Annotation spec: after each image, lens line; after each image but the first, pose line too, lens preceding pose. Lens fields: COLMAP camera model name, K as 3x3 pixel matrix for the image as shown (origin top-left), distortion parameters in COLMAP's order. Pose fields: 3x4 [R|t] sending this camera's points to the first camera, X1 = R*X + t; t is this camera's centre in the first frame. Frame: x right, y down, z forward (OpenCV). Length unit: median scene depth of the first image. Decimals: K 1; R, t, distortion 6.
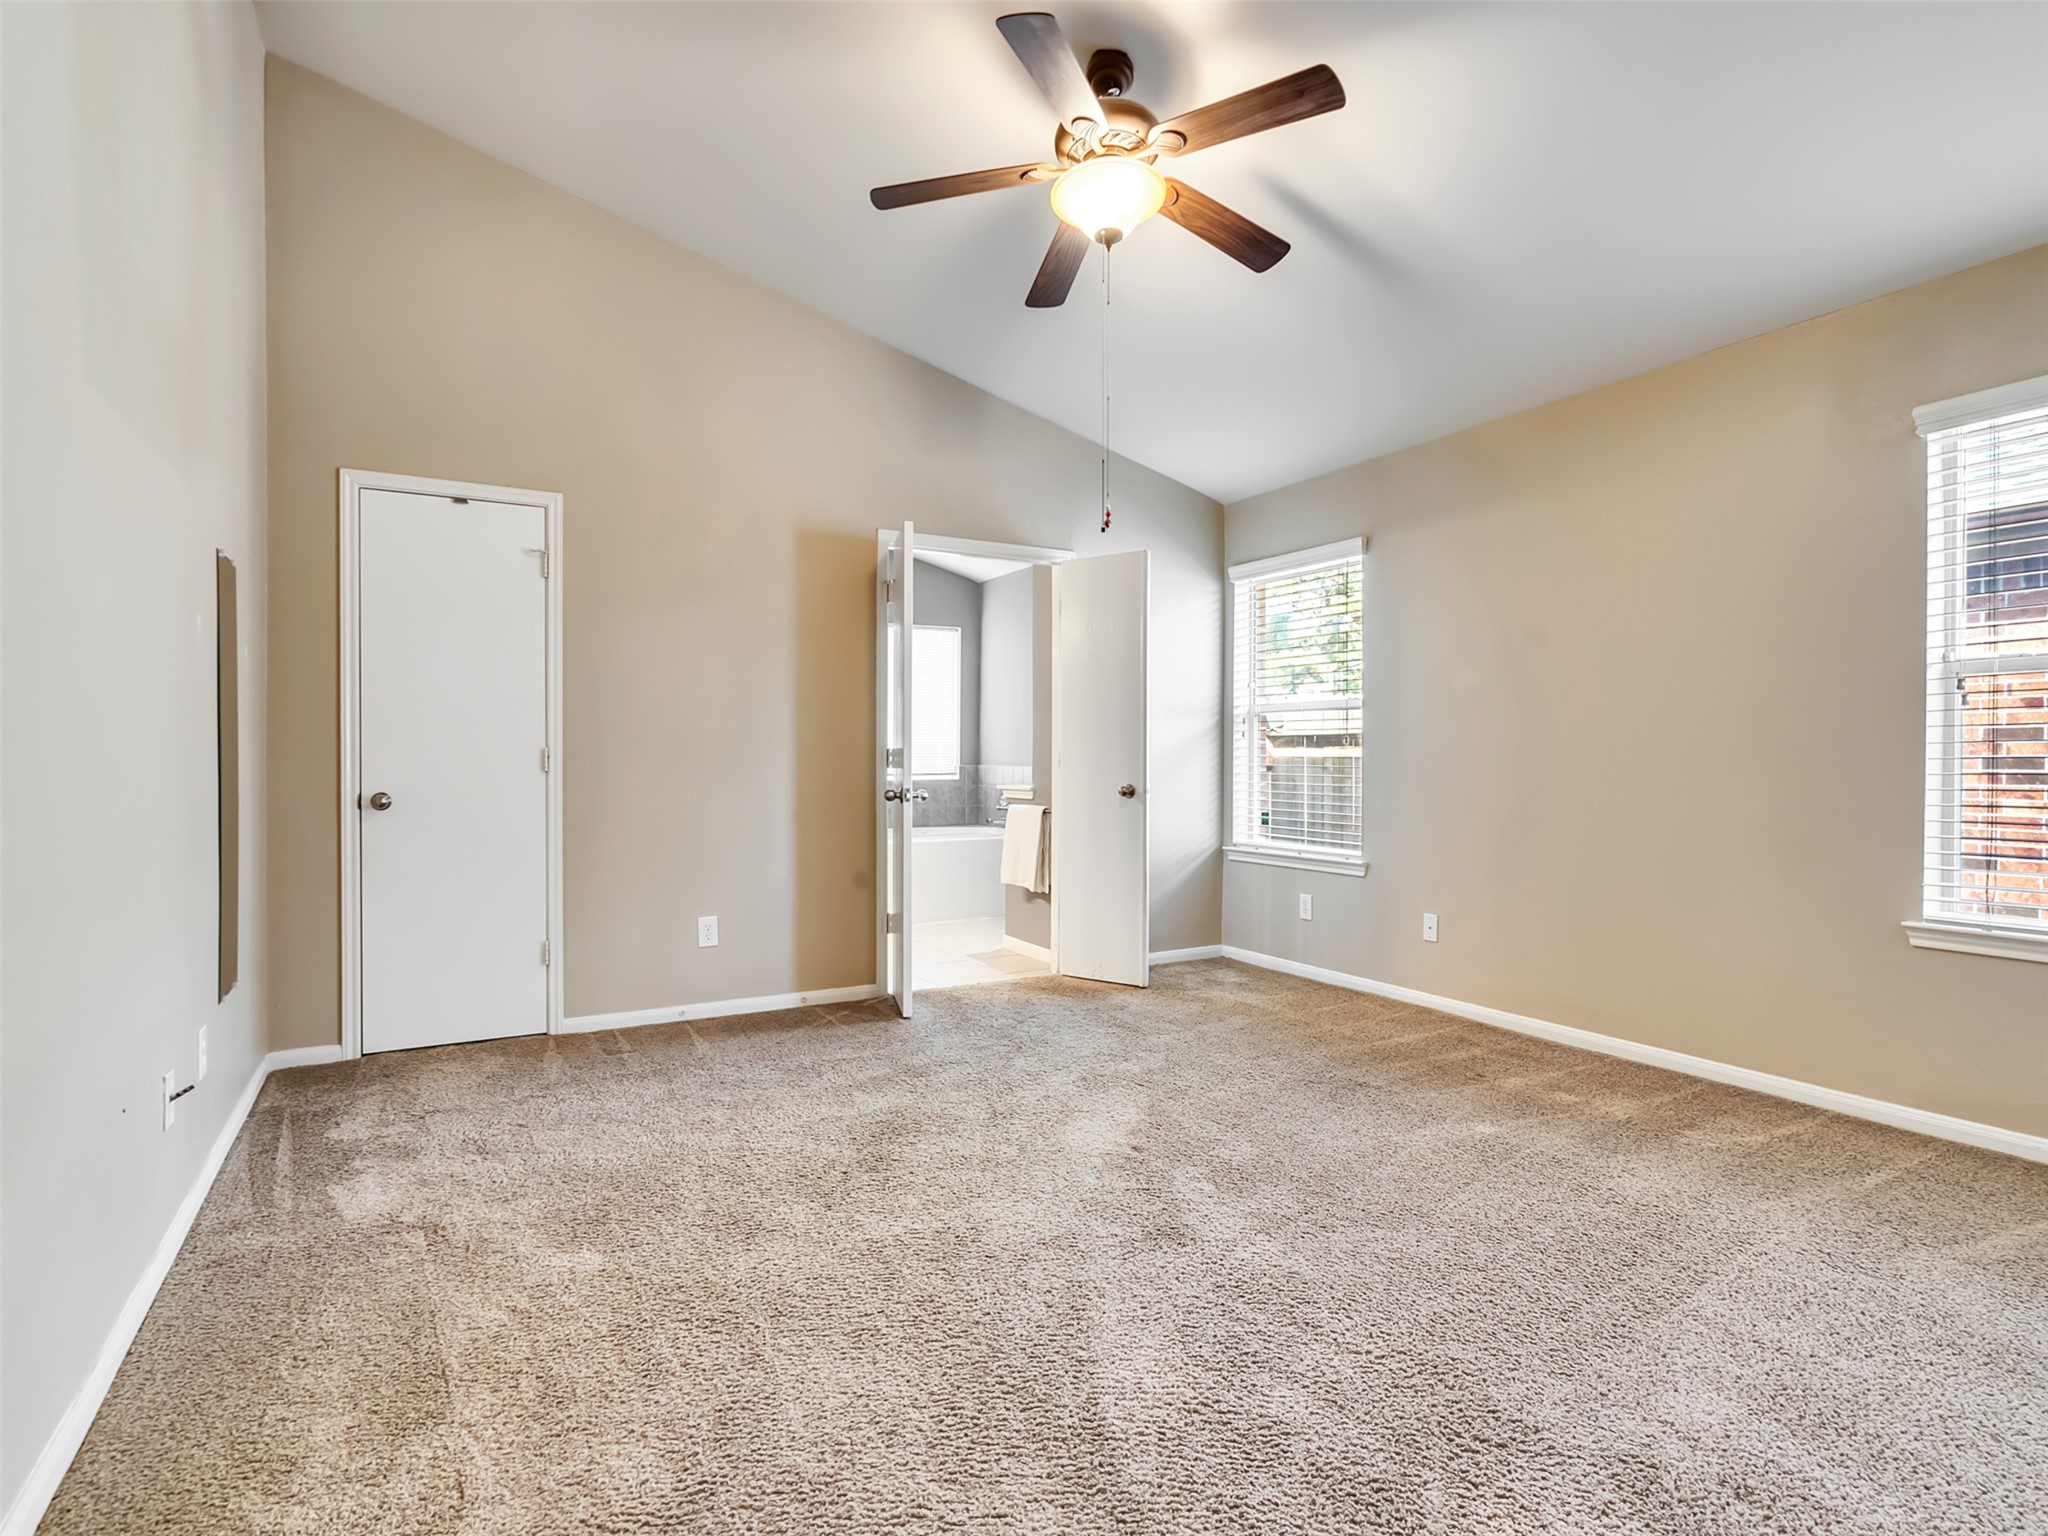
lens RADIAL K [[1051.3, 0, 1016.4], [0, 1051.3, 766.7], [0, 0, 1]] dist [-0.004917, 0.003617]
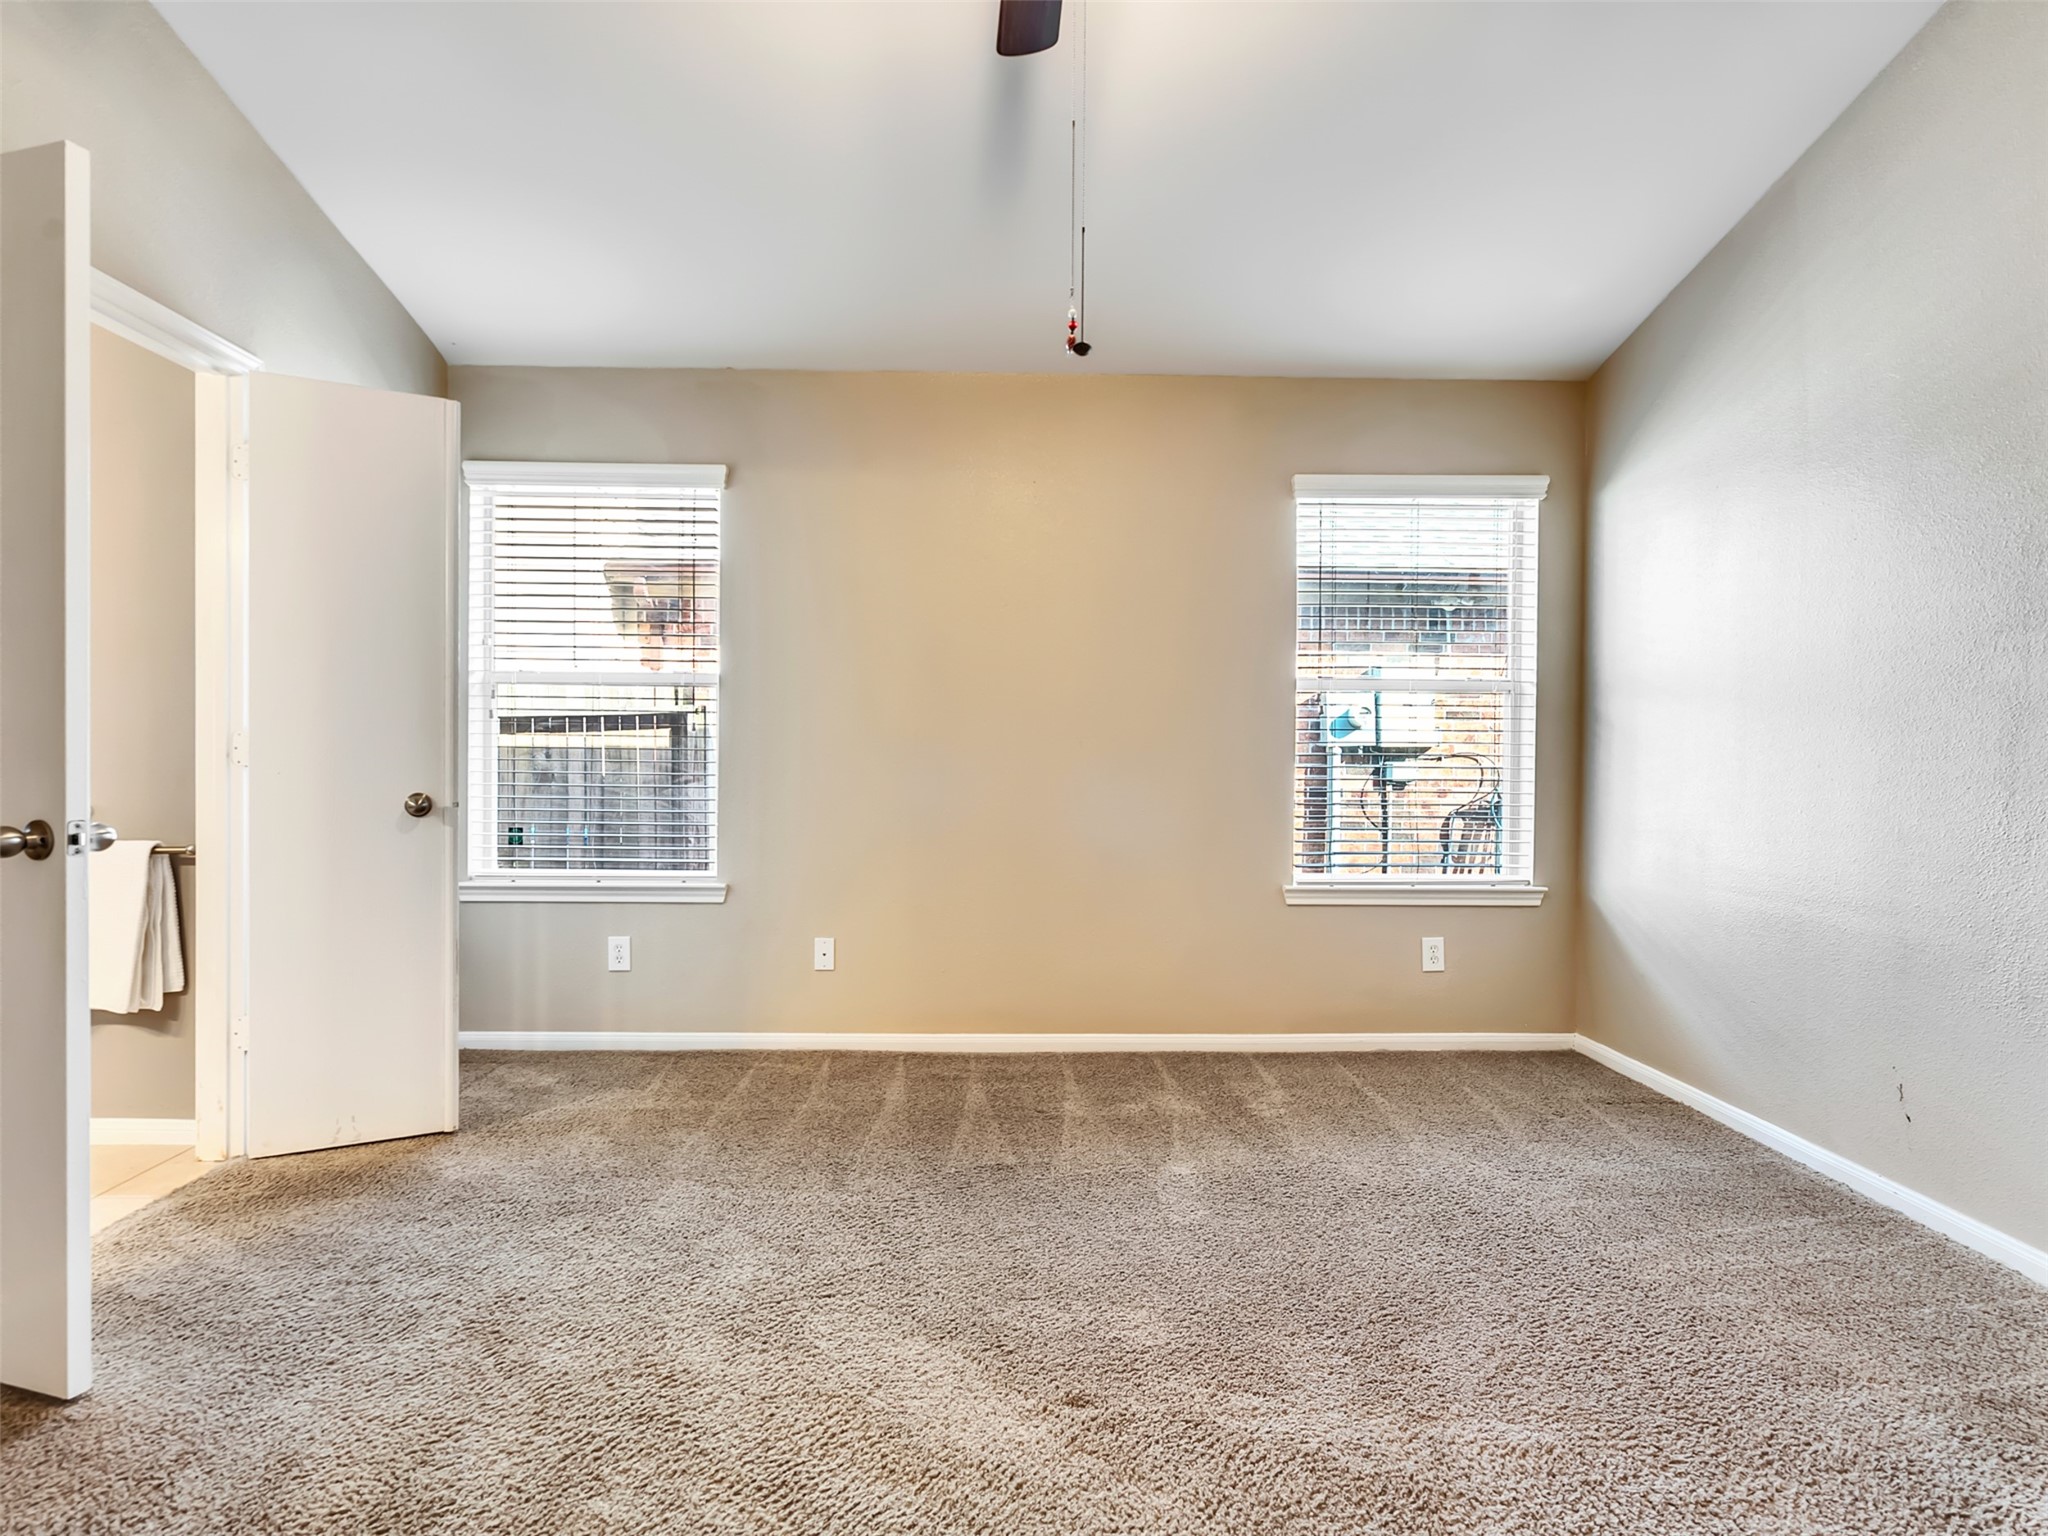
lens RADIAL K [[1051.3, 0, 1022.7], [0, 1051.3, 760.8], [0, 0, 1]] dist [-0.004917, 0.003617]
pose [[0.466974, -0.002500, 0.884268, -0.292640], [-0.000091, 0.999996, 0.002875, -0.003005], [-0.884271, -0.001423, 0.466972, 0.506915]]
